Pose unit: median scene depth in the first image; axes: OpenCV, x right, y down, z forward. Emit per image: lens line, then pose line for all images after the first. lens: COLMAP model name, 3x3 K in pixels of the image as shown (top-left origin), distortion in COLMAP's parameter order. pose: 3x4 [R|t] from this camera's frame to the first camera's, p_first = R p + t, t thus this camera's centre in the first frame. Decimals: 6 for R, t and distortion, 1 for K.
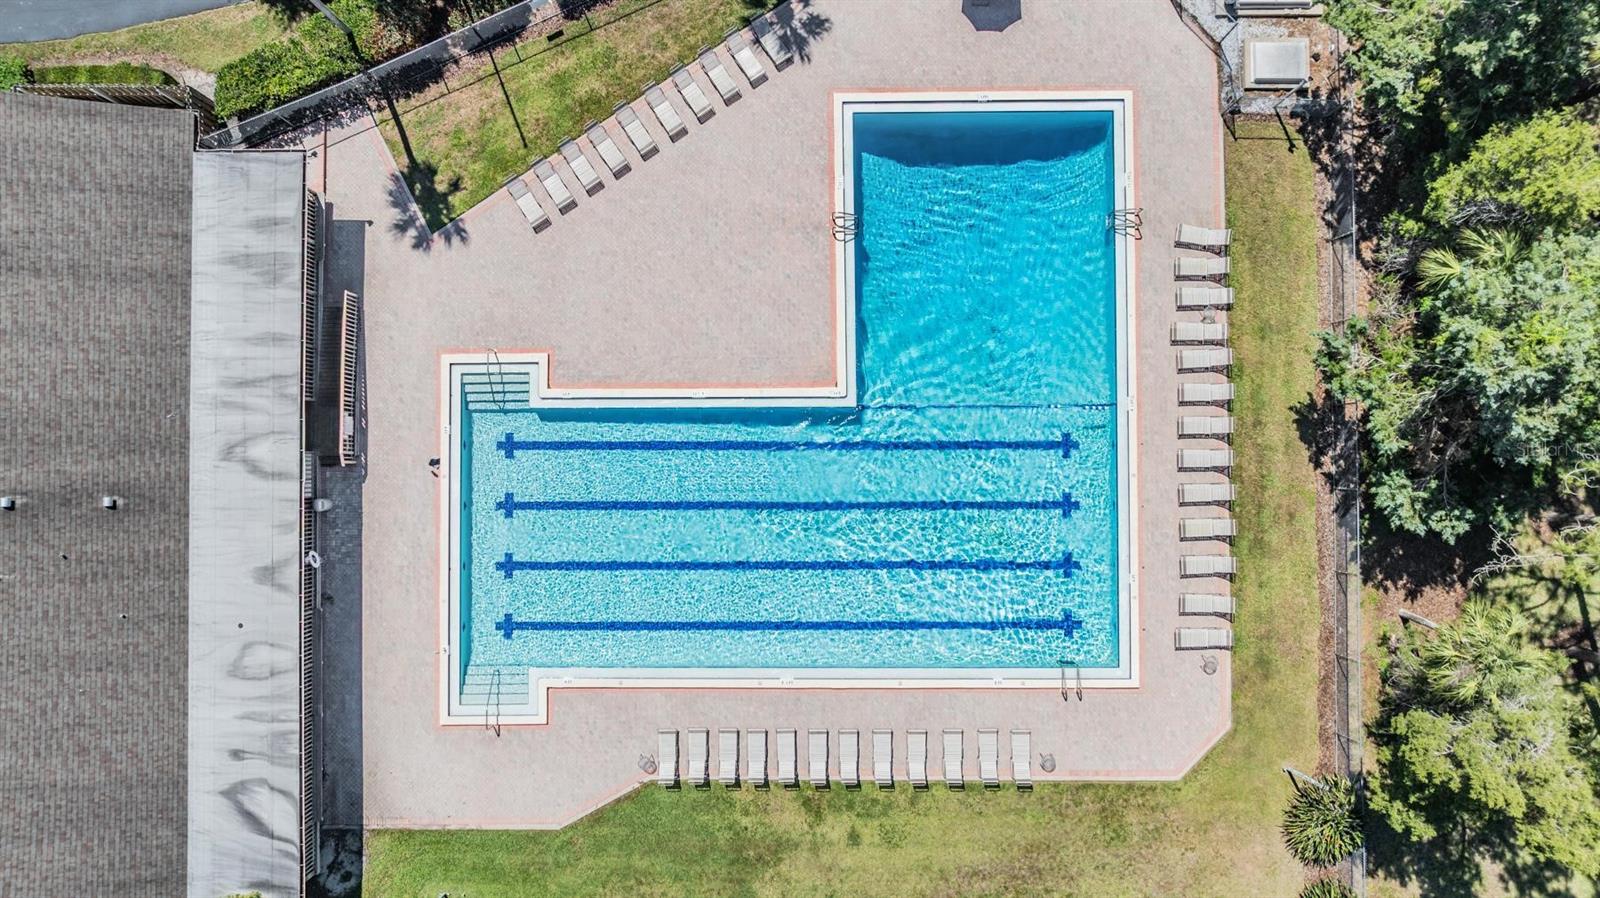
lens RADIAL K [[1101.5, 0, 800.0], [0, 1101.5, 449.0], [0, 0, 1]] dist [0.004663, -0.000175]
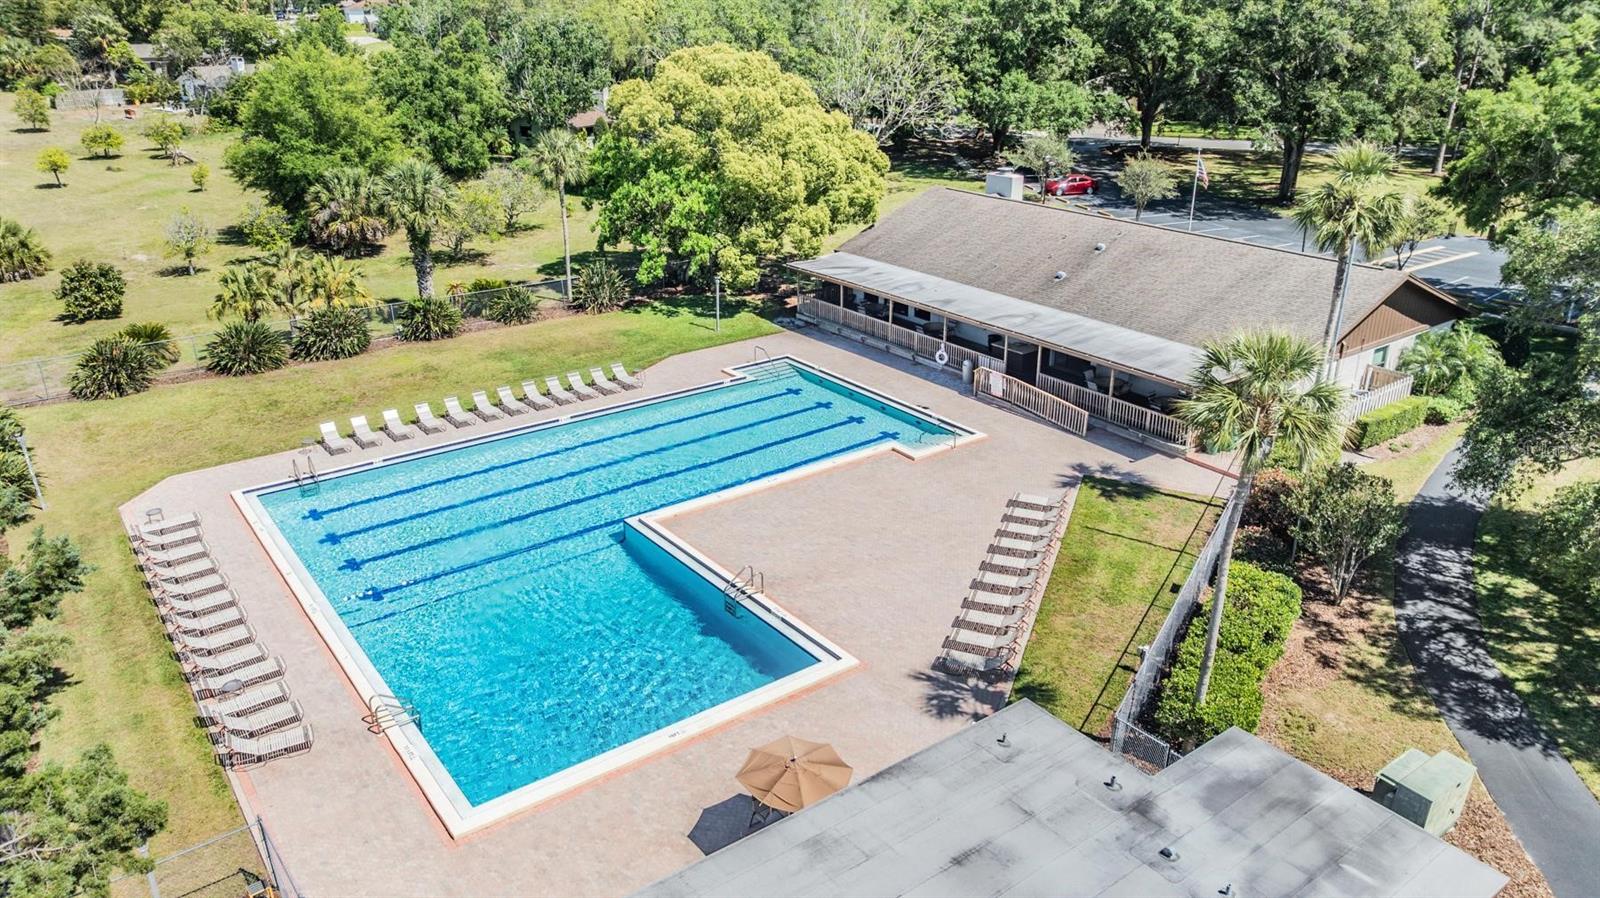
lens RADIAL K [[1101.5, 0, 800.0], [0, 1101.5, 449.0], [0, 0, 1]] dist [0.004663, -0.000175]
pose [[-0.801796, 0.258644, -0.538727, 0.422222], [-0.597160, -0.312246, 0.738852, -0.797113], [0.022884, 0.914115, 0.404809, 0.574144]]
